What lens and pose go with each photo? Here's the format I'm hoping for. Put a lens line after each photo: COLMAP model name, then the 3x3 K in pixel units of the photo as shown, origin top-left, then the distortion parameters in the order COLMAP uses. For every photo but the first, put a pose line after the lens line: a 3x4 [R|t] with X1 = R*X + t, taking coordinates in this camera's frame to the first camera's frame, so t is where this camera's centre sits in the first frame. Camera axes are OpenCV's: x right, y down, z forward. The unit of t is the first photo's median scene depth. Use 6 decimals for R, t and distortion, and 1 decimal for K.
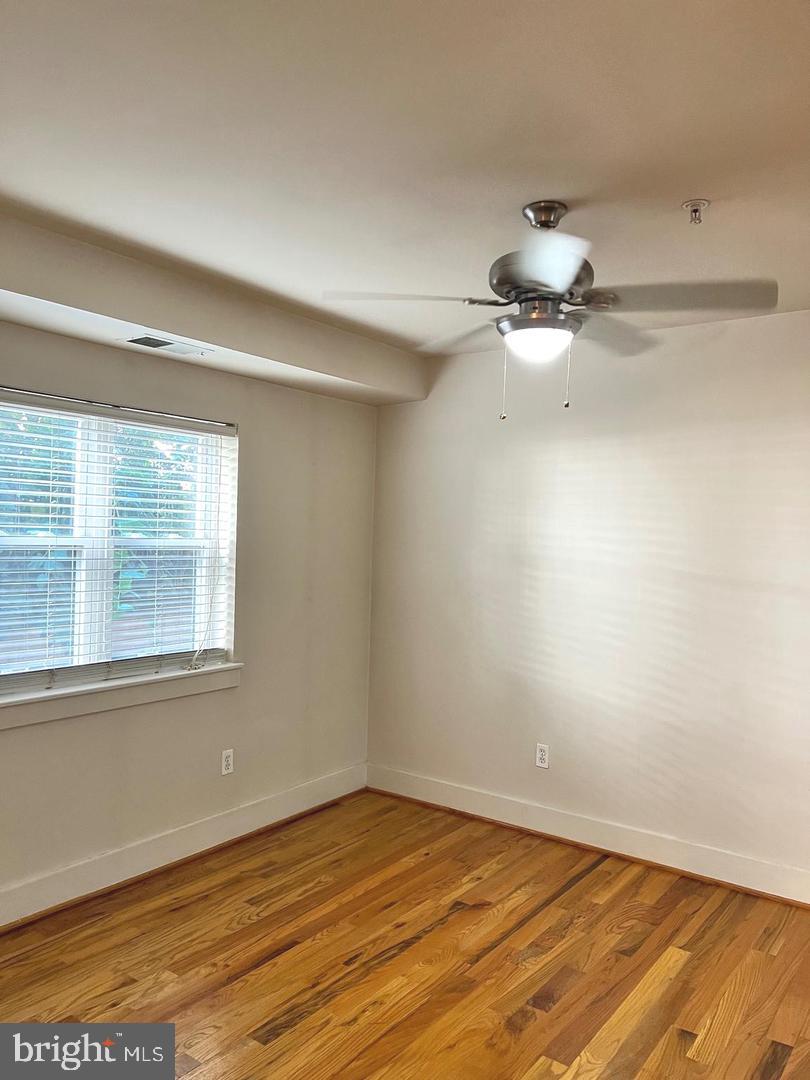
lens RADIAL K [[805.4, 0, 406.7], [0, 805.4, 543.5], [0, 0, 1]] dist [0.040294, -0.038713]
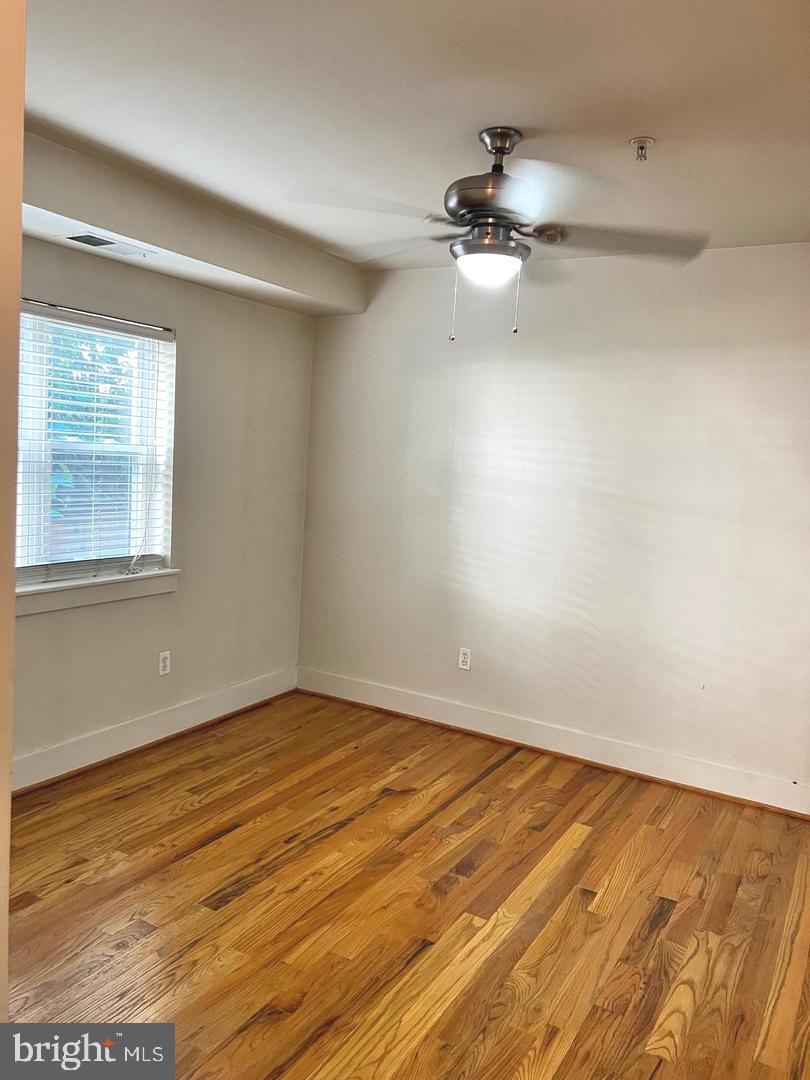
lens RADIAL K [[805.4, 0, 404.3], [0, 805.4, 539.9], [0, 0, 1]] dist [0.040294, -0.038713]
pose [[0.994306, 0.021514, 0.104369, -0.035782], [-0.032064, 0.994422, 0.100486, -0.000166], [-0.101625, -0.103260, 0.989449, -0.045926]]
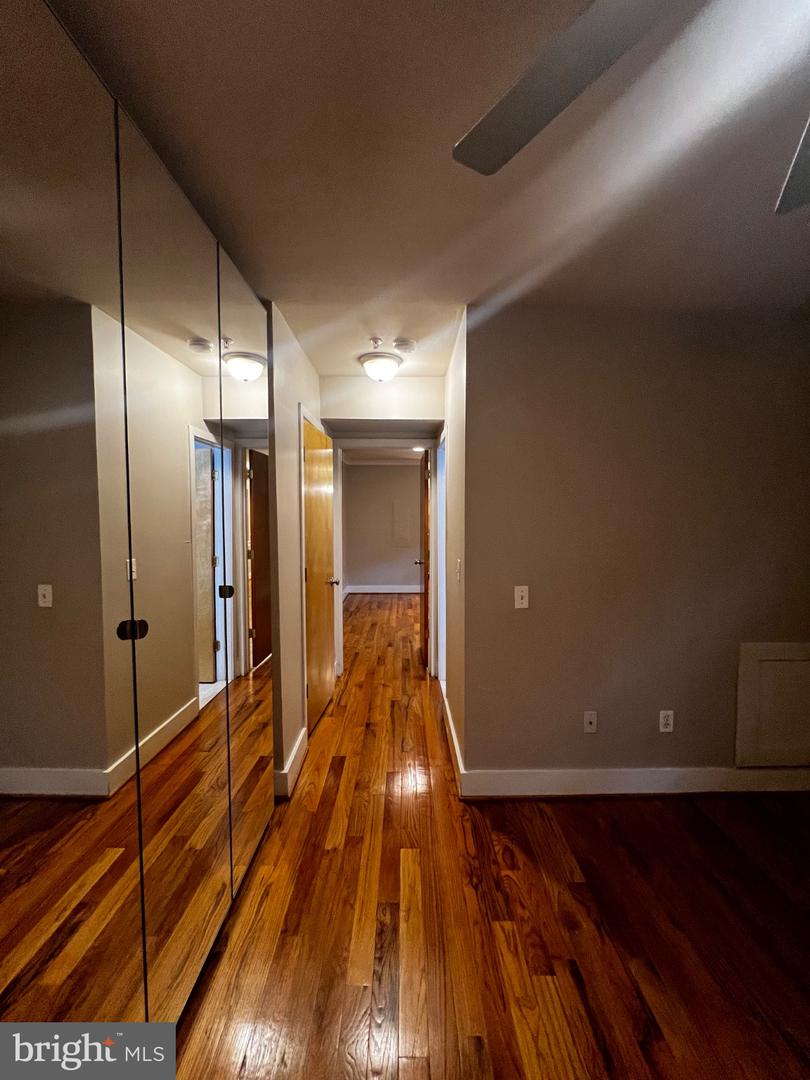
lens RADIAL K [[433.0, 0, 411.5], [0, 433.0, 538.6], [0, 0, 1]] dist [-0.003766, -0.000240]
pose [[-0.792665, -0.007665, -0.609609, 0.343930], [-0.043242, 0.998109, 0.043676, 0.025214], [0.608122, 0.060981, -0.791498, 0.763230]]
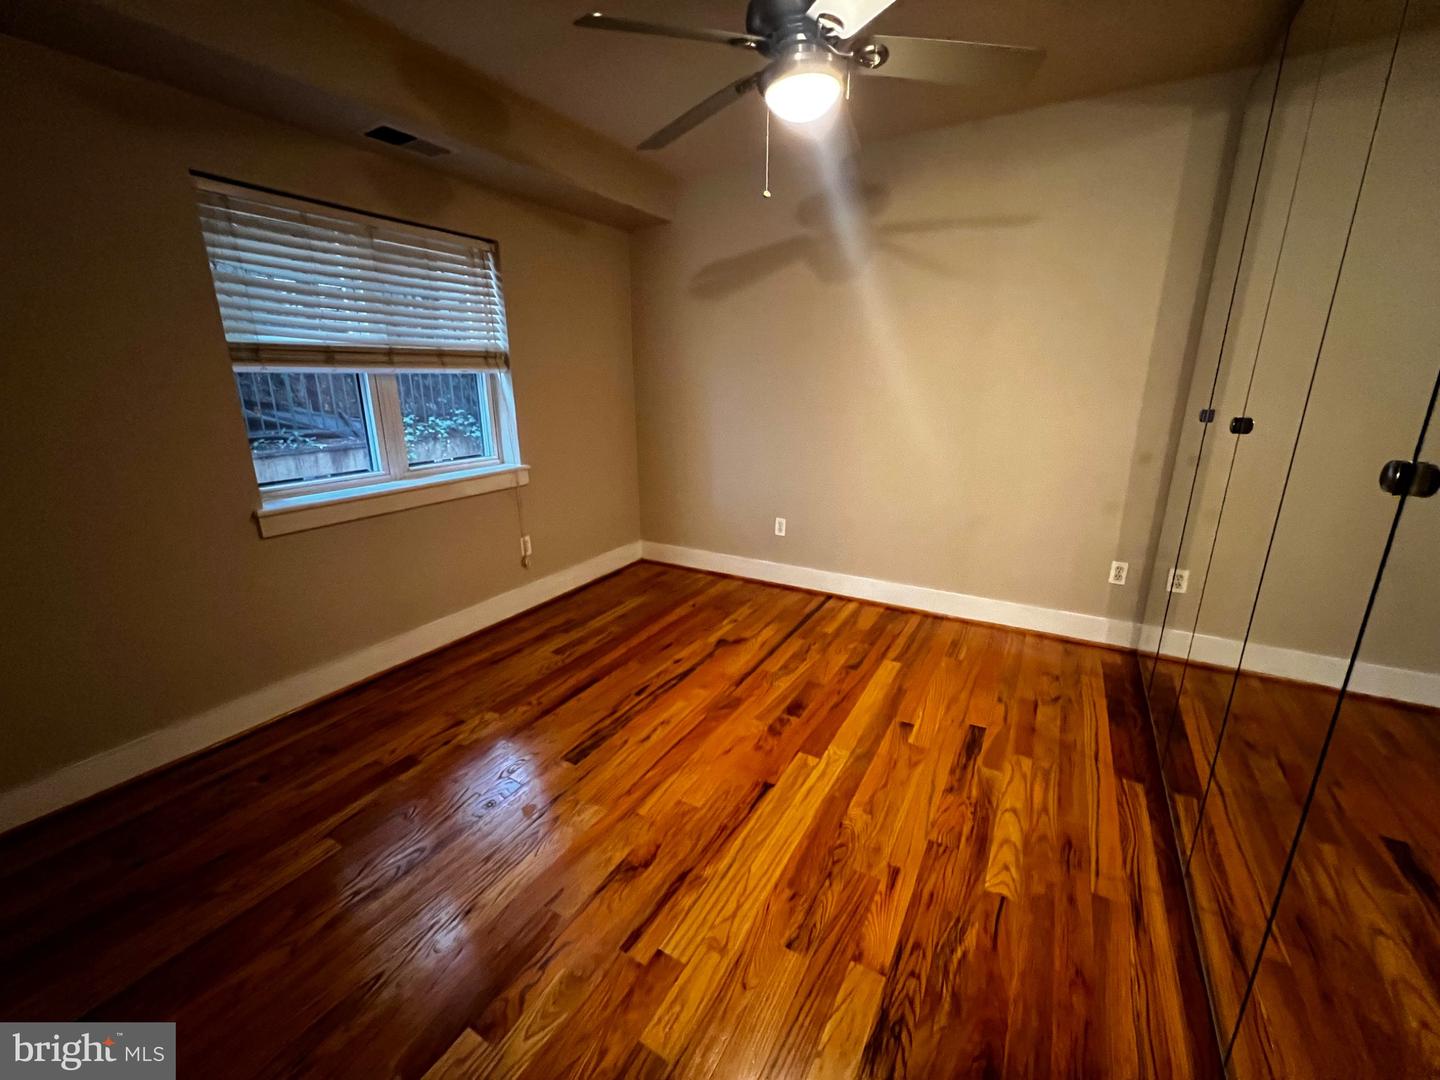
lens RADIAL K [[576.8, 0, 718.2], [0, 576.8, 534.5], [0, 0, 1]] dist [0.000600, -0.000060]
pose [[0.994263, -0.056289, 0.090955, -0.016265], [0.031250, 0.966098, 0.256276, 0.051351], [-0.102297, -0.251963, 0.962315, 0.177282]]
